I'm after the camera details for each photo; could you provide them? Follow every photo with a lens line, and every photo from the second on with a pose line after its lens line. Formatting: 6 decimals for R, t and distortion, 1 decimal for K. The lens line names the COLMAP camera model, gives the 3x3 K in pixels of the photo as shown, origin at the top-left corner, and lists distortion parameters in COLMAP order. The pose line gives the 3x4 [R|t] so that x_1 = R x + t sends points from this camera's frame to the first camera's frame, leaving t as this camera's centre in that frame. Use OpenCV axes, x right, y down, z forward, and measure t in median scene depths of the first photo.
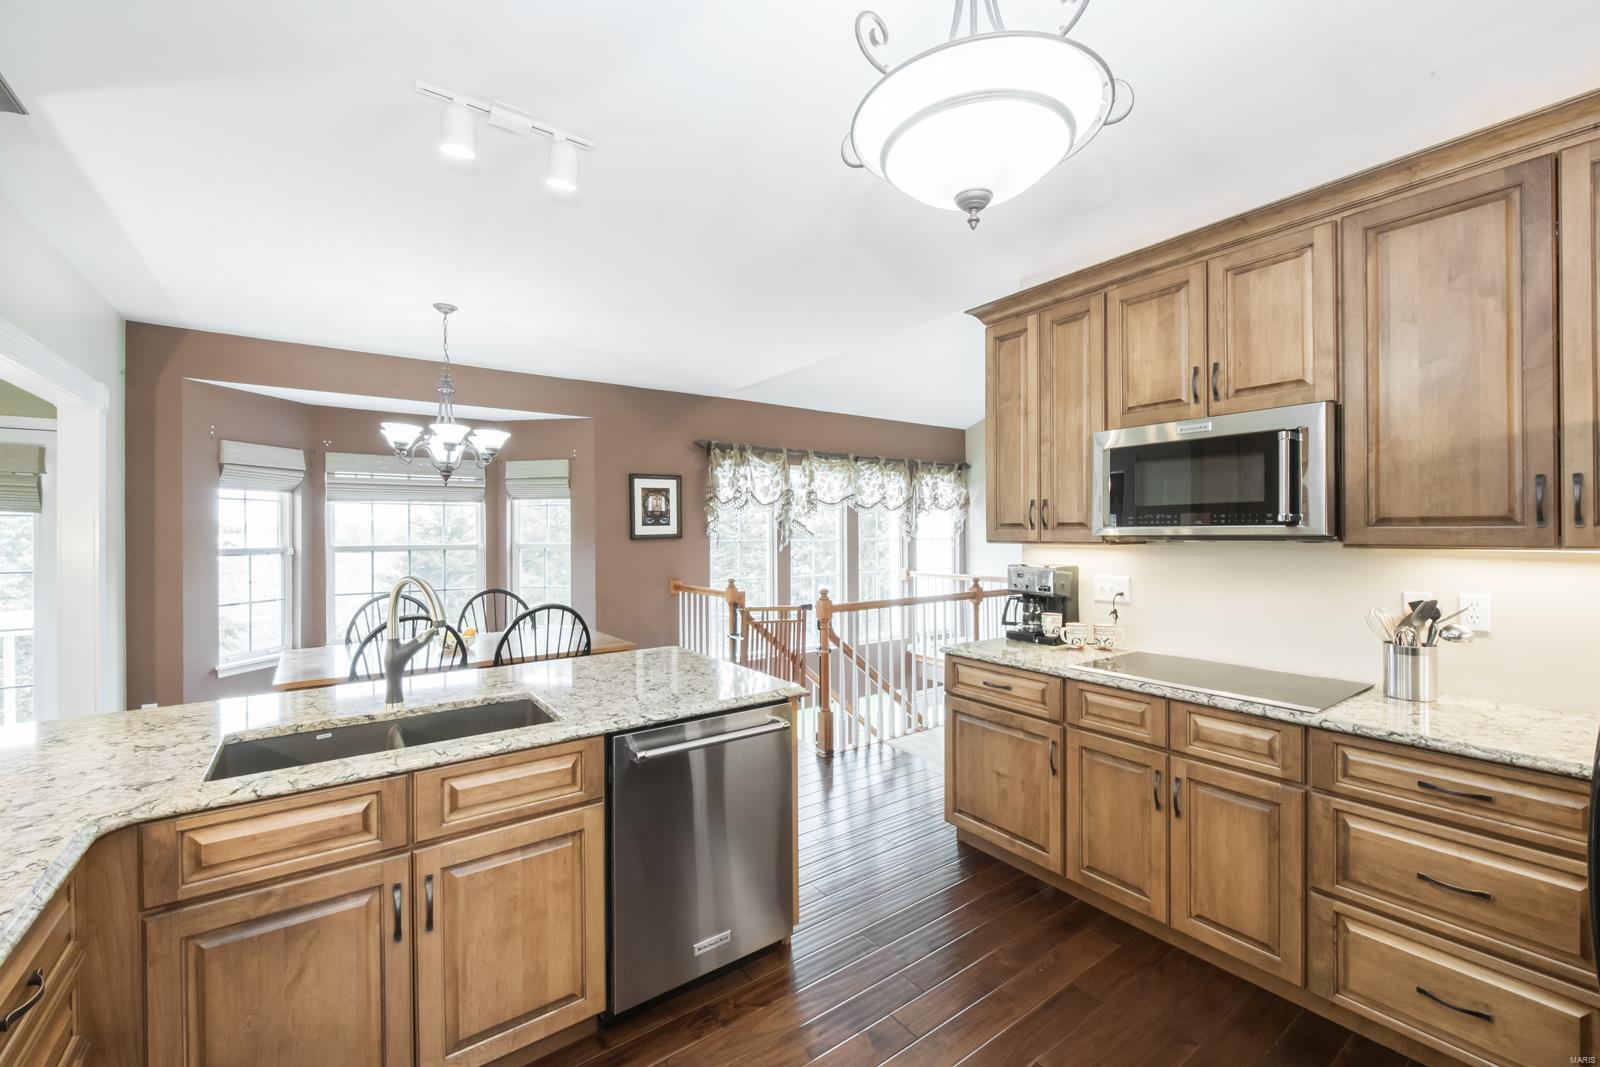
lens RADIAL K [[648.7, 0, 827.0], [0, 648.7, 531.6], [0, 0, 1]] dist [0.001084, -0.001852]
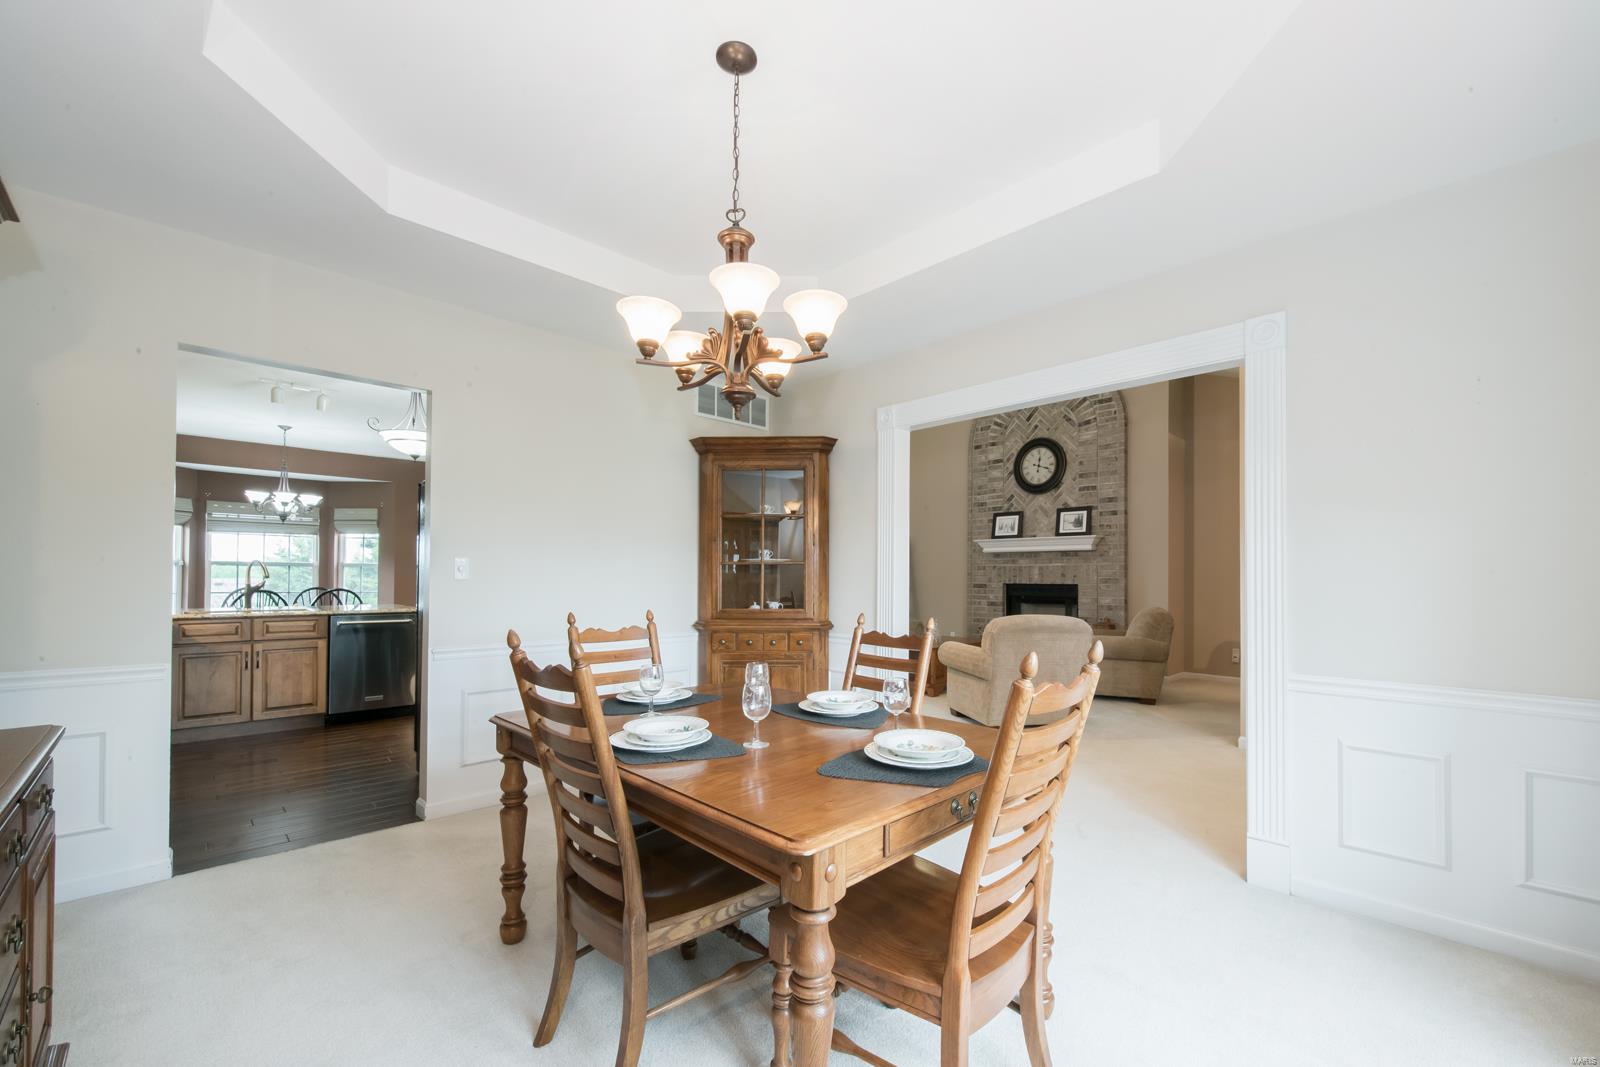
lens RADIAL K [[648.7, 0, 796.3], [0, 648.7, 571.0], [0, 0, 1]] dist [0.001084, -0.001852]
pose [[0.994536, 0.017462, 0.102925, 0.946869], [-0.016649, 0.999823, -0.008754, 0.074545], [-0.103059, 0.006992, 0.994651, -1.374781]]
